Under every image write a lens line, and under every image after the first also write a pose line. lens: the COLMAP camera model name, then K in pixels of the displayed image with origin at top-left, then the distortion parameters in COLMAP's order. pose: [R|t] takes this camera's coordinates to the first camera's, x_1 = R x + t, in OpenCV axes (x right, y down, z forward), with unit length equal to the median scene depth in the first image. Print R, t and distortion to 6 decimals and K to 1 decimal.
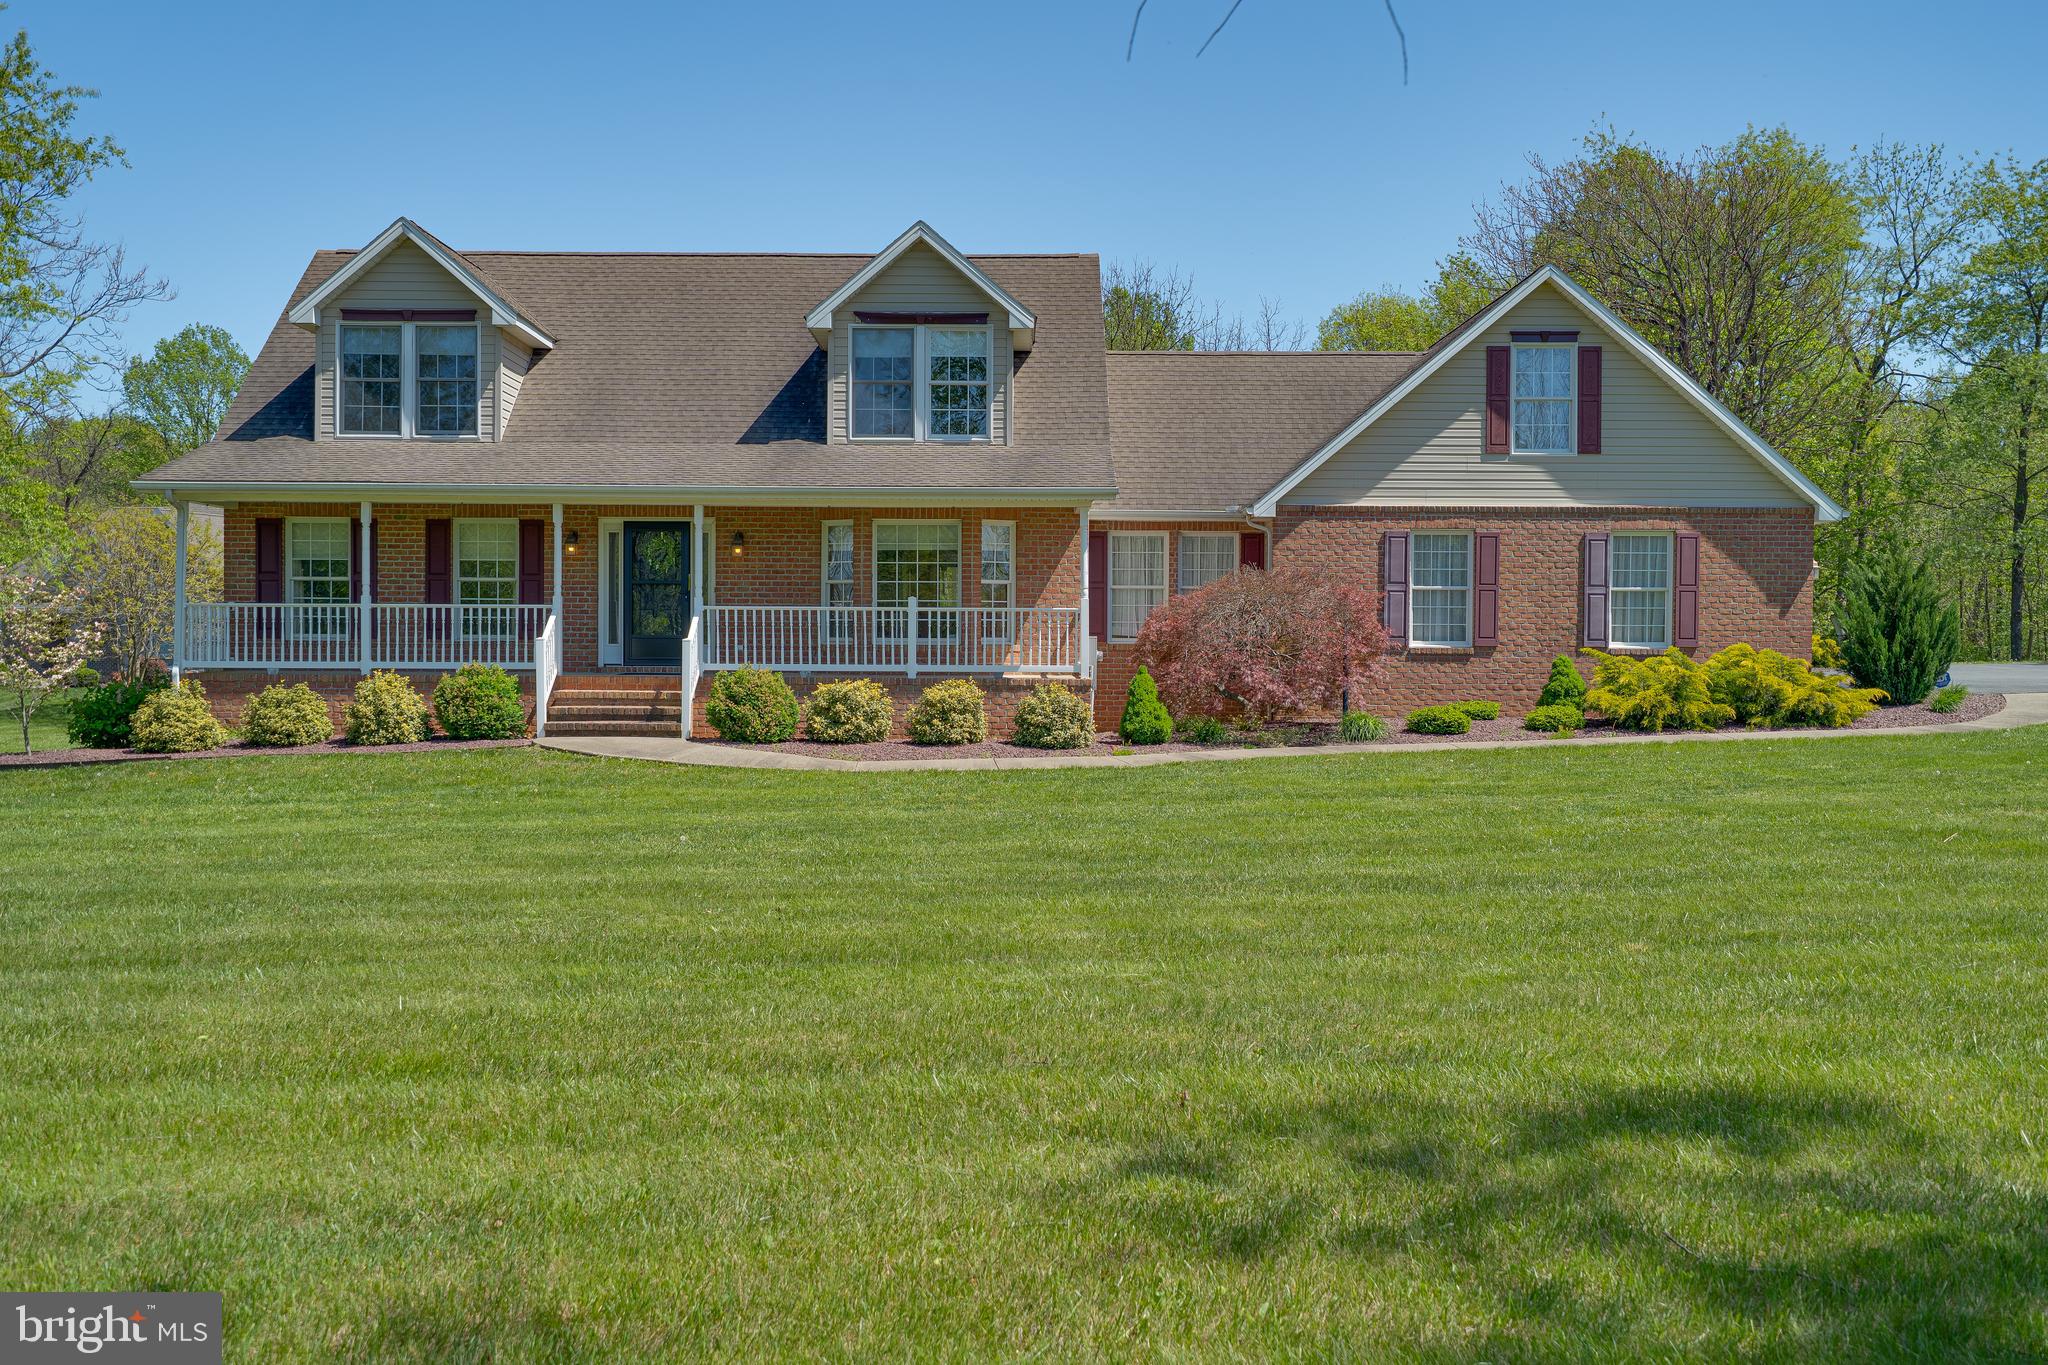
lens RADIAL K [[1680.5, 0, 1023.3], [0, 1680.5, 595.4], [0, 0, 1]] dist [0.001533, -0.000347]
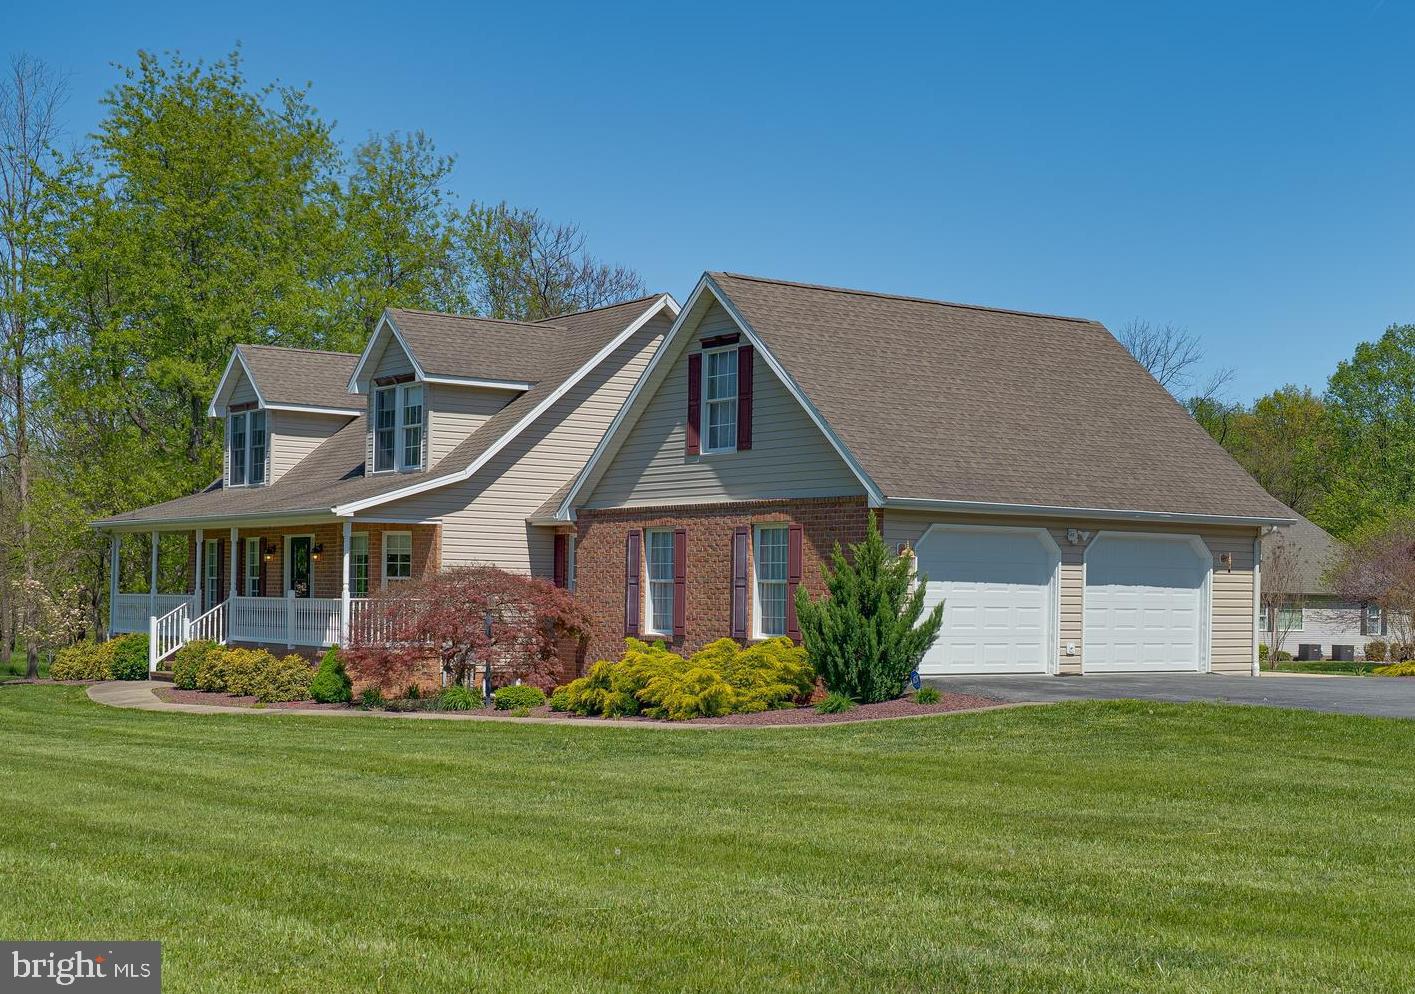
lens RADIAL K [[1951.2, 0, 707.5], [0, 1951.2, 497.0], [0, 0, 1]] dist [0.004300, -0.010952]
pose [[0.605817, -0.038550, -0.794670, 1.280120], [0.005223, 0.998997, -0.044481, -0.002453], [0.795587, 0.022797, 0.605410, 0.258914]]
